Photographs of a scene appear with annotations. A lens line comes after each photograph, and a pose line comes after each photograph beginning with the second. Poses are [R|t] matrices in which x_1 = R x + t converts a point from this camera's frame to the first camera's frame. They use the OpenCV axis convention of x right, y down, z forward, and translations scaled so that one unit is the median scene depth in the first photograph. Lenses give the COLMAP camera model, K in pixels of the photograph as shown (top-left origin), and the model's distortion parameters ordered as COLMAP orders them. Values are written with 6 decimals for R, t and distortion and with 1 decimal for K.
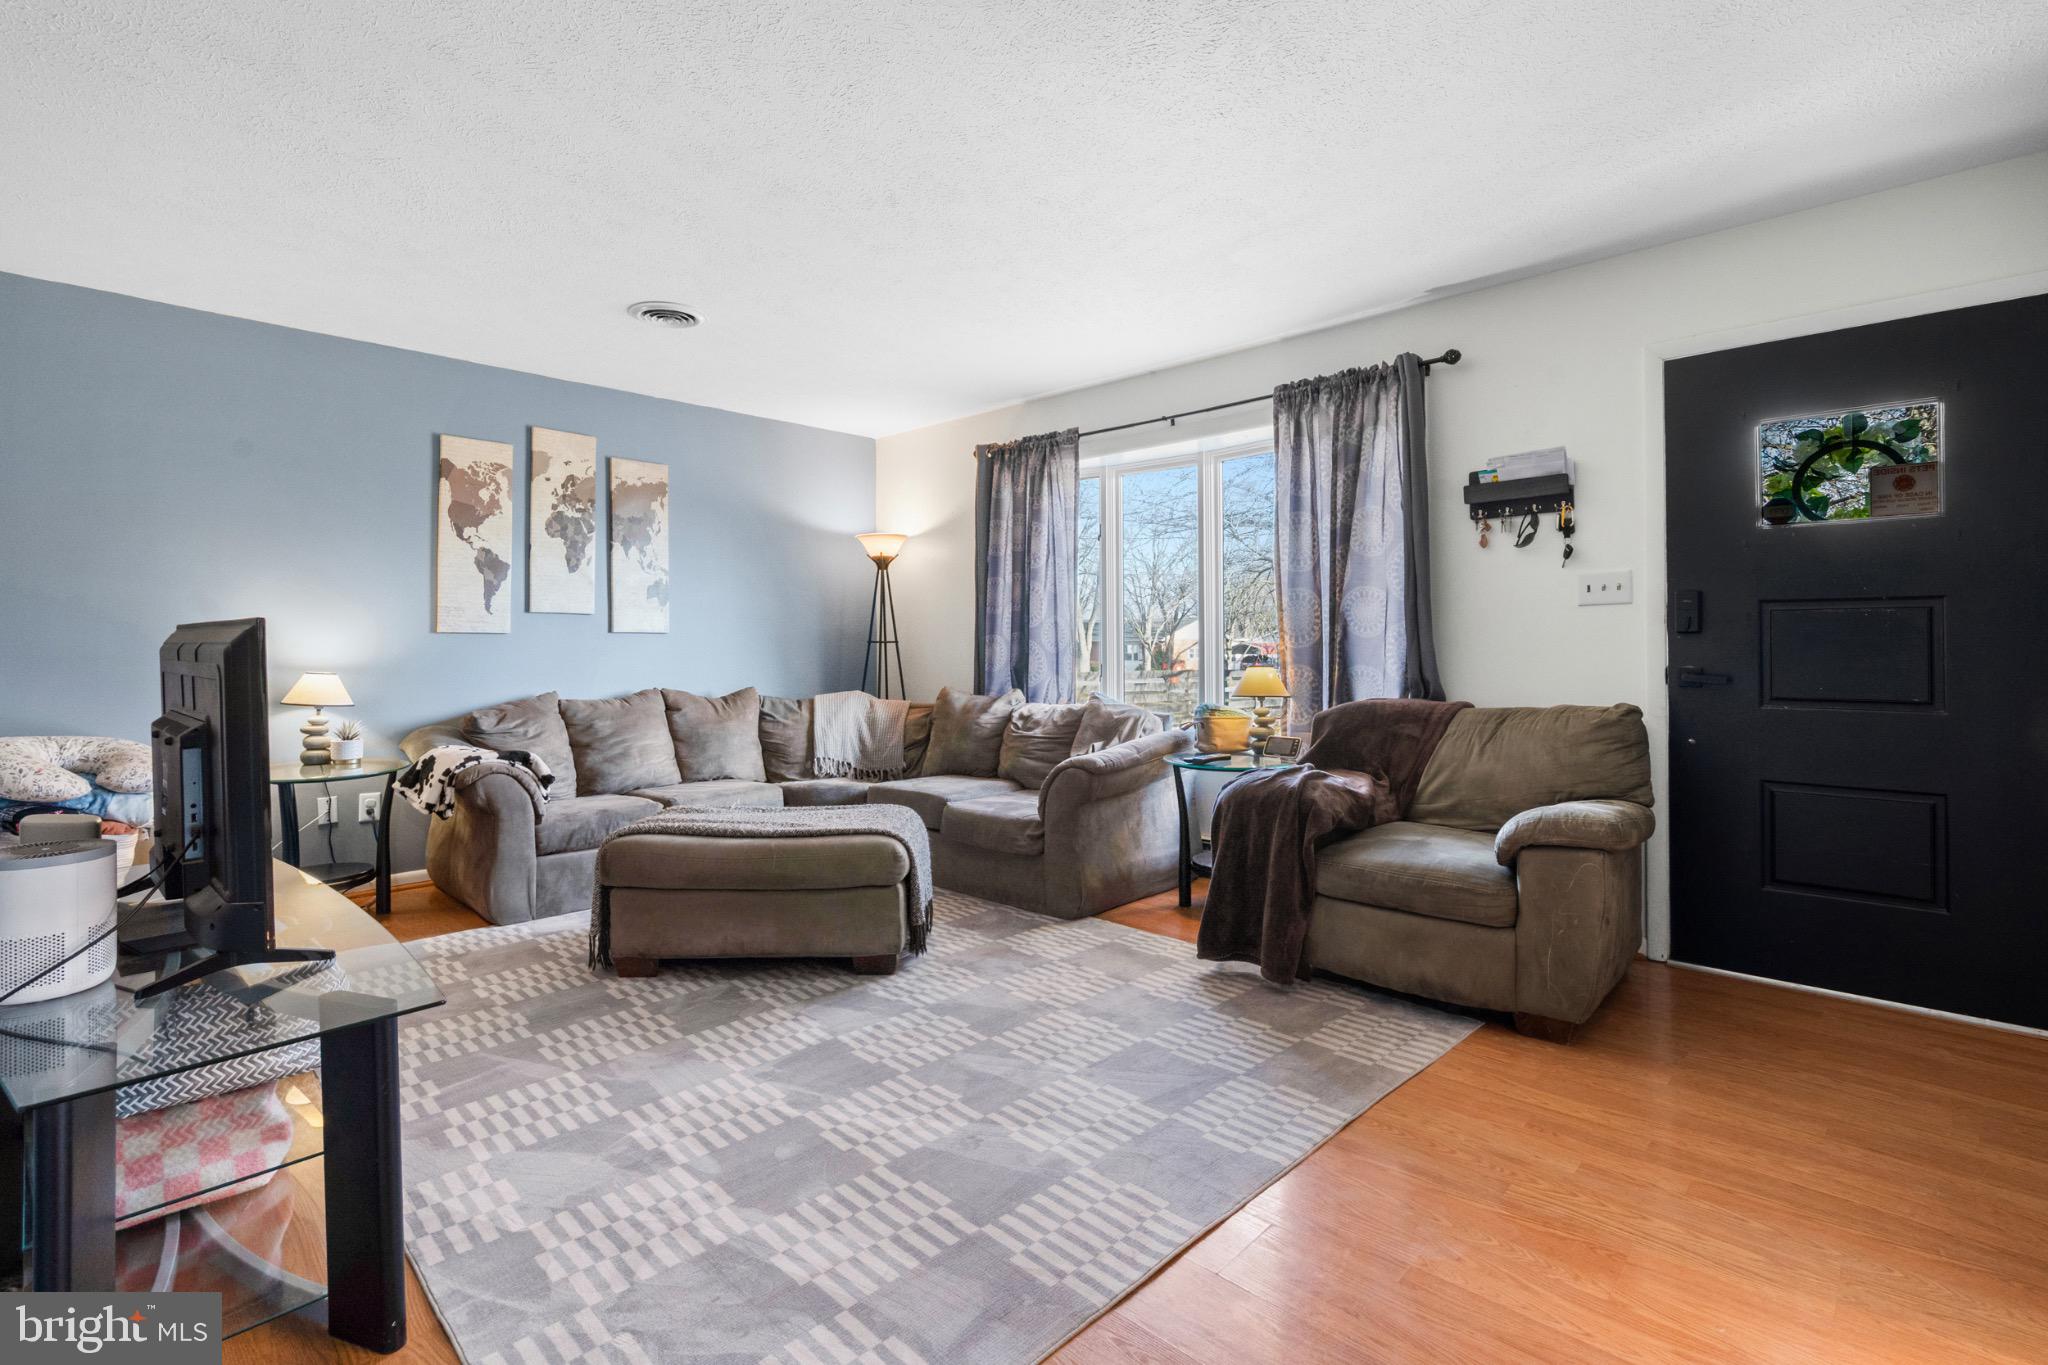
lens RADIAL K [[946.8, 0, 1036.2], [0, 946.8, 635.3], [0, 0, 1]] dist [-0.009777, 0.002718]
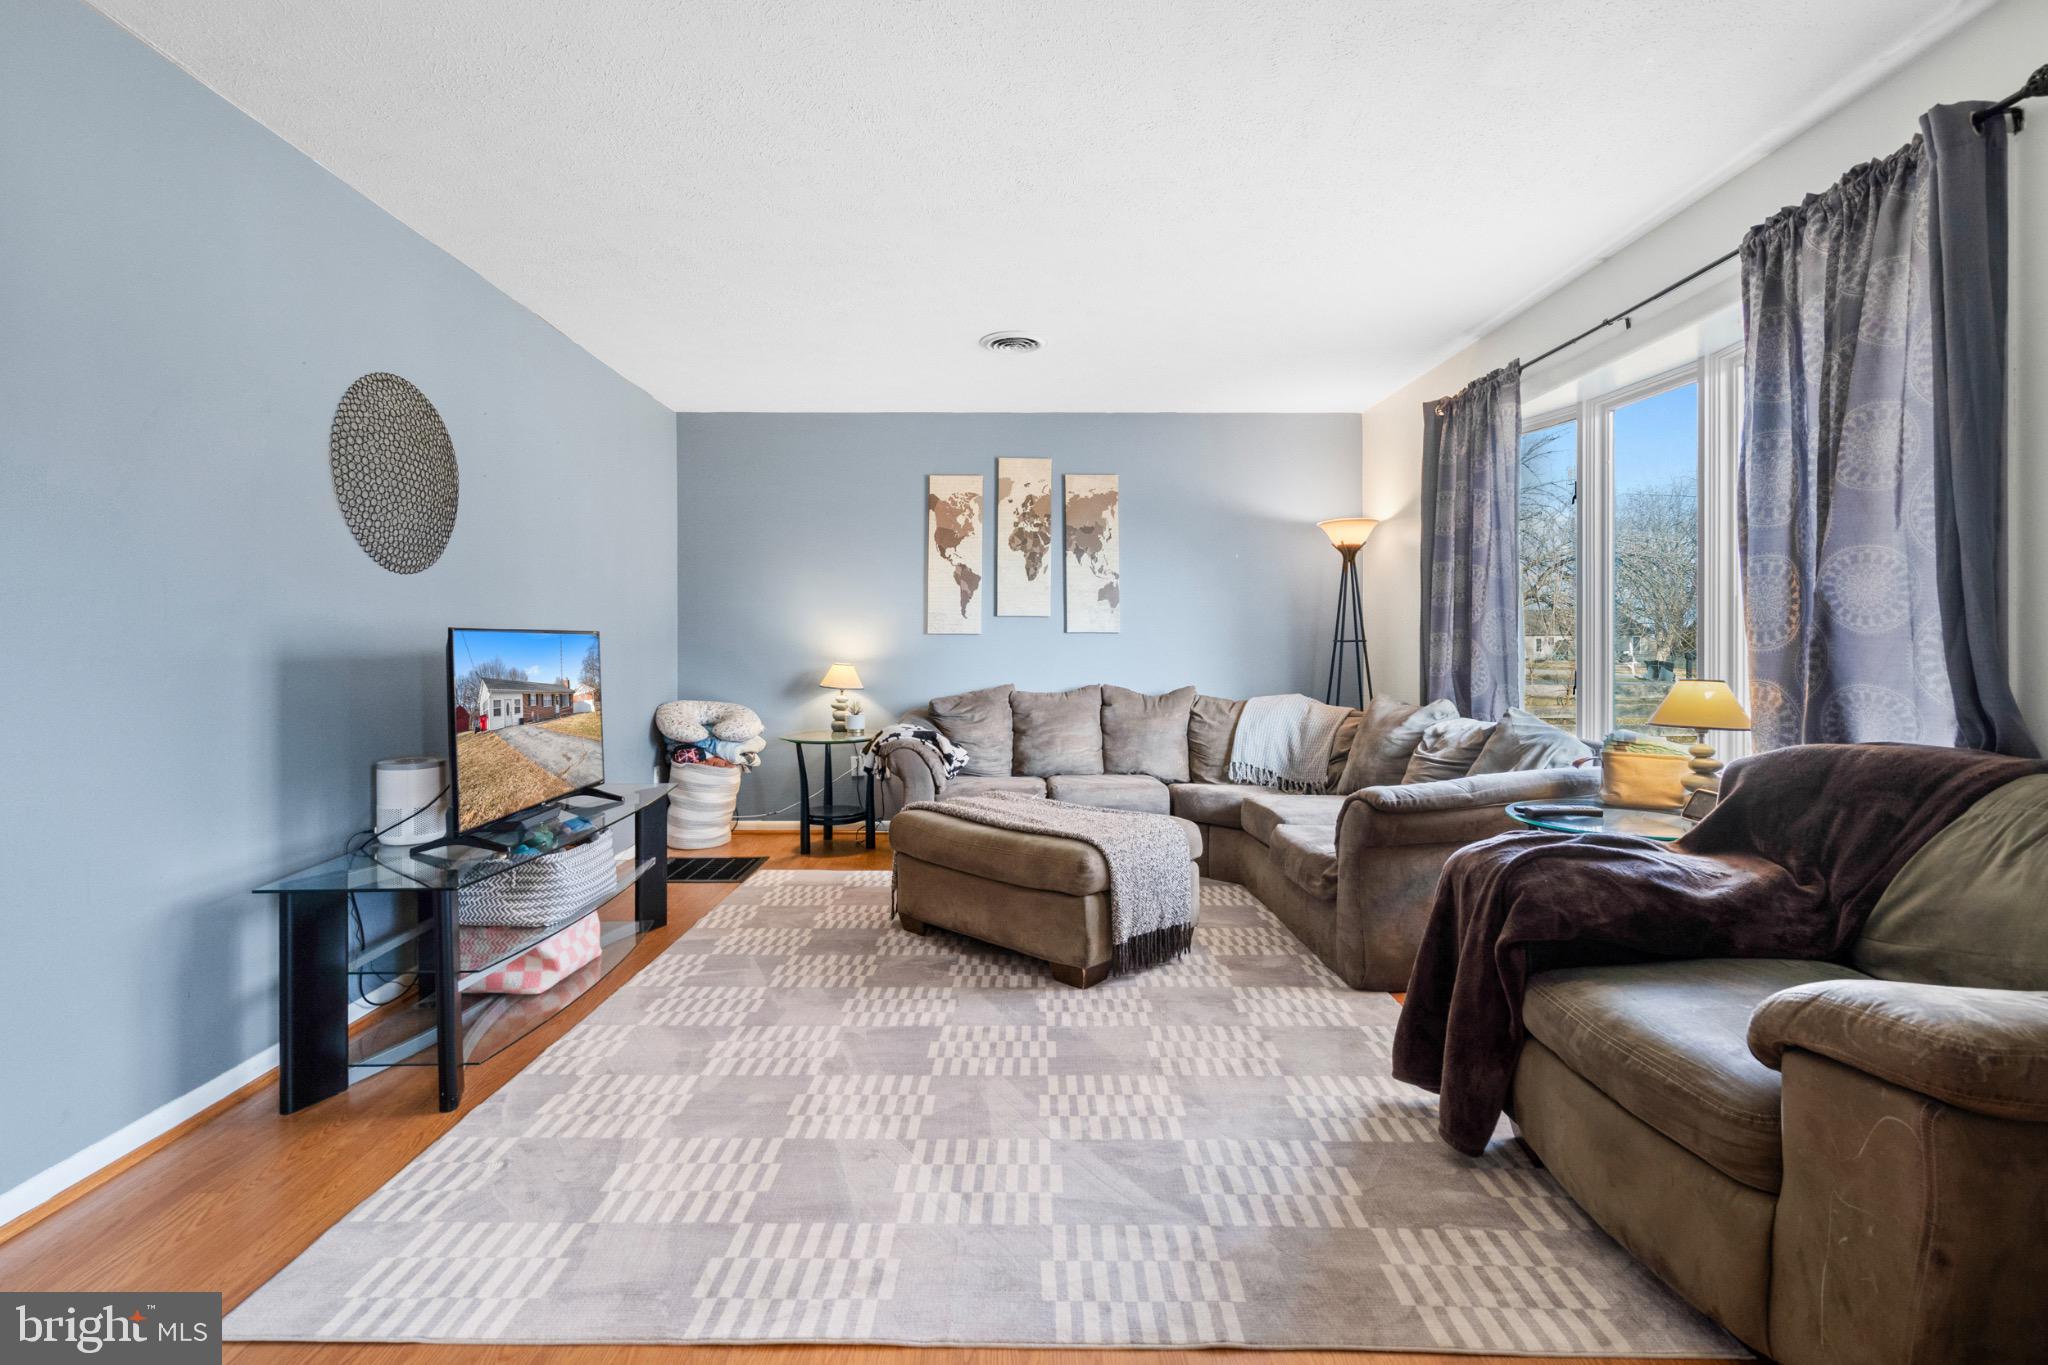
lens RADIAL K [[946.8, 0, 1015.5], [0, 946.8, 649.5], [0, 0, 1]] dist [-0.009777, 0.002718]
pose [[0.696709, 0.007172, -0.717318, 0.390612], [0.005021, 0.999877, 0.014874, -0.000033], [0.717336, -0.013965, 0.696587, 0.231337]]
